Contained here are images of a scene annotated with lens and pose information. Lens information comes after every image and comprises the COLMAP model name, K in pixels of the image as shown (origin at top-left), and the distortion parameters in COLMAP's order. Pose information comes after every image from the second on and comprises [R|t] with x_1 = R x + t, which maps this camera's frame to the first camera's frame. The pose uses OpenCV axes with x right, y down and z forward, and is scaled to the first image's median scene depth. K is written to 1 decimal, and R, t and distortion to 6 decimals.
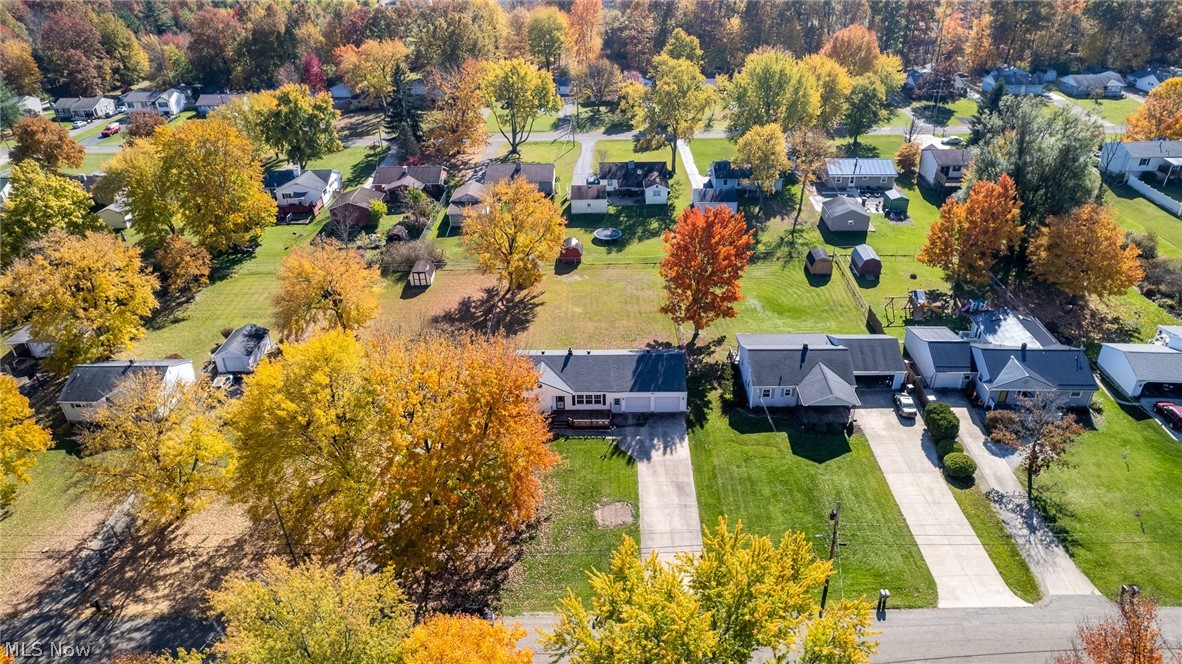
lens RADIAL K [[809.4, 0, 589.2], [0, 809.4, 333.0], [0, 0, 1]] dist [-0.038633, 0.003231]
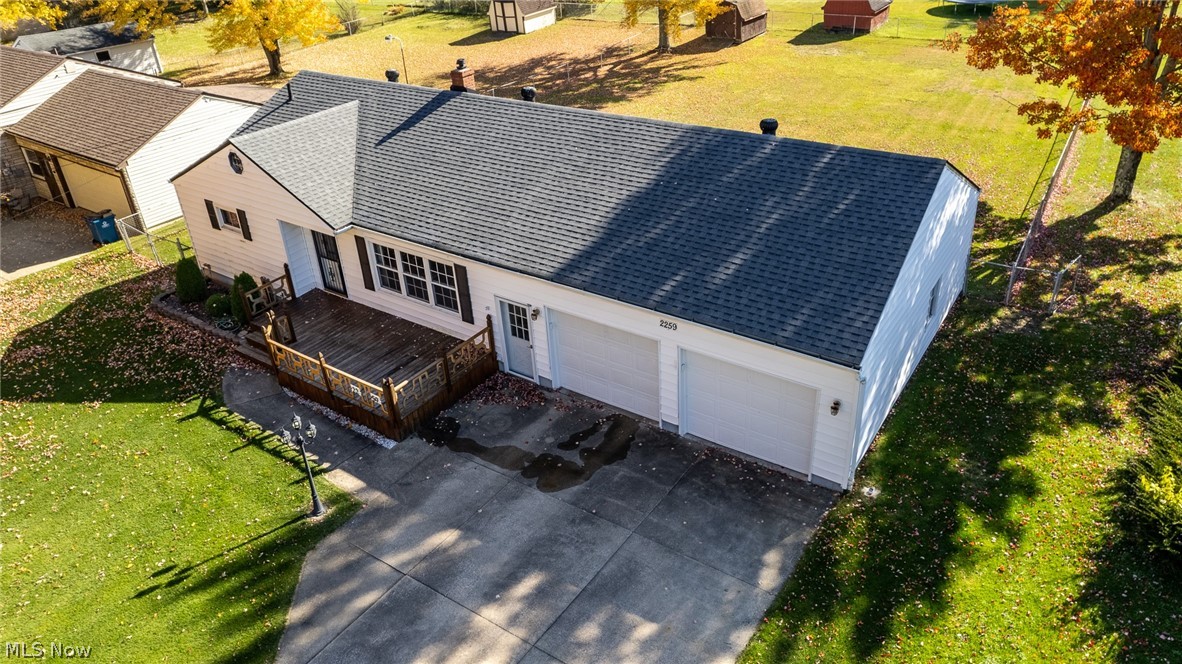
lens RADIAL K [[809.4, 0, 599.3], [0, 809.4, 321.5], [0, 0, 1]] dist [-0.038633, 0.003231]
pose [[0.838205, 0.260436, -0.479151, 0.147319], [-0.240870, 0.965058, 0.103176, 0.059043], [0.489279, 0.028931, 0.871647, 0.832270]]
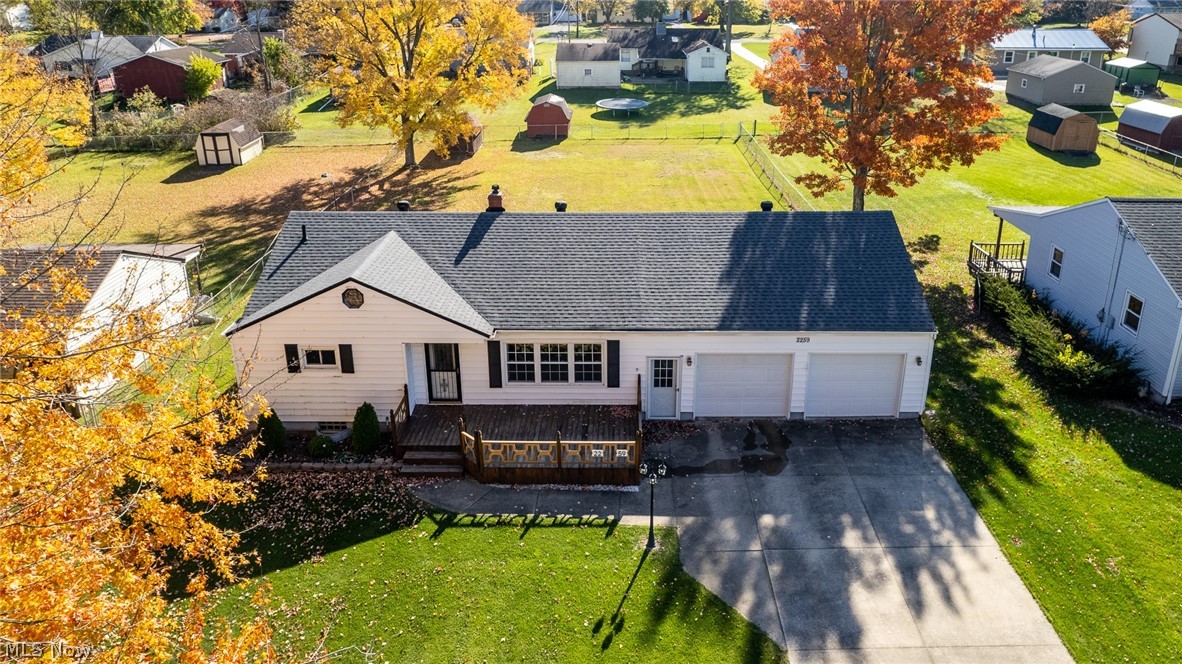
lens RADIAL K [[809.4, 0, 616.8], [0, 809.4, 270.6], [0, 0, 1]] dist [-0.038633, 0.003231]
pose [[0.999623, 0.013526, 0.023879, 0.012857], [-0.009868, 0.989065, -0.147153, 0.090226], [-0.025608, 0.146862, 0.988826, 0.738234]]
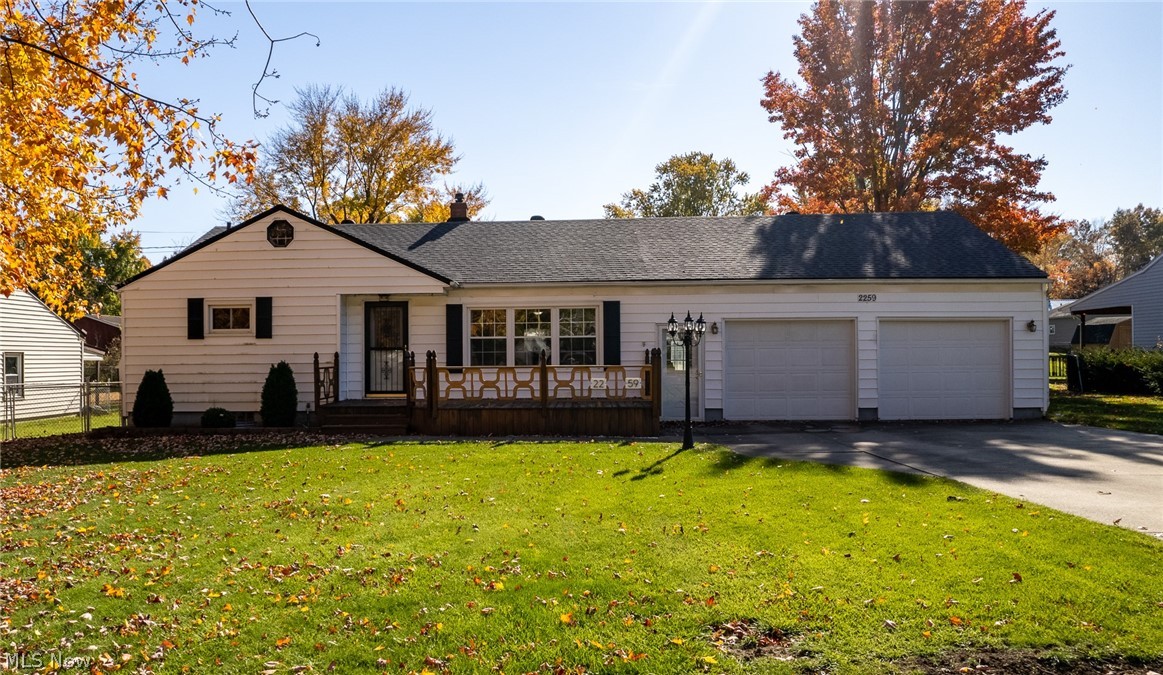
lens RADIAL K [[888.0, 0, 504.5], [0, 888.0, 361.0], [0, 0, 1]] dist [-0.042207, -0.007120]
pose [[0.998350, 0.010220, -0.056497, 0.004860], [-0.035704, 0.881130, -0.471524, 0.186646], [0.044963, 0.472763, 0.880042, 0.812121]]
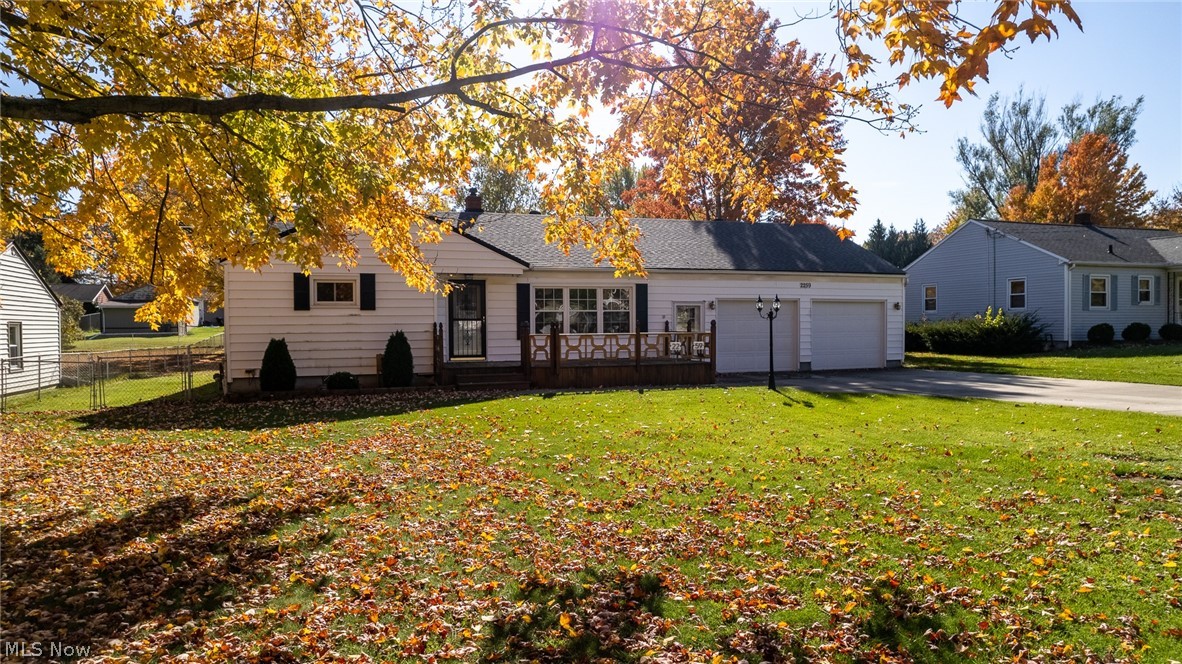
lens RADIAL K [[809.4, 0, 602.5], [0, 809.4, 336.4], [0, 0, 1]] dist [-0.038633, 0.003231]
pose [[0.934488, 0.005392, 0.355955, -0.081651], [0.162050, 0.883842, -0.438820, 0.196310], [-0.316974, 0.467755, 0.825065, 0.796641]]
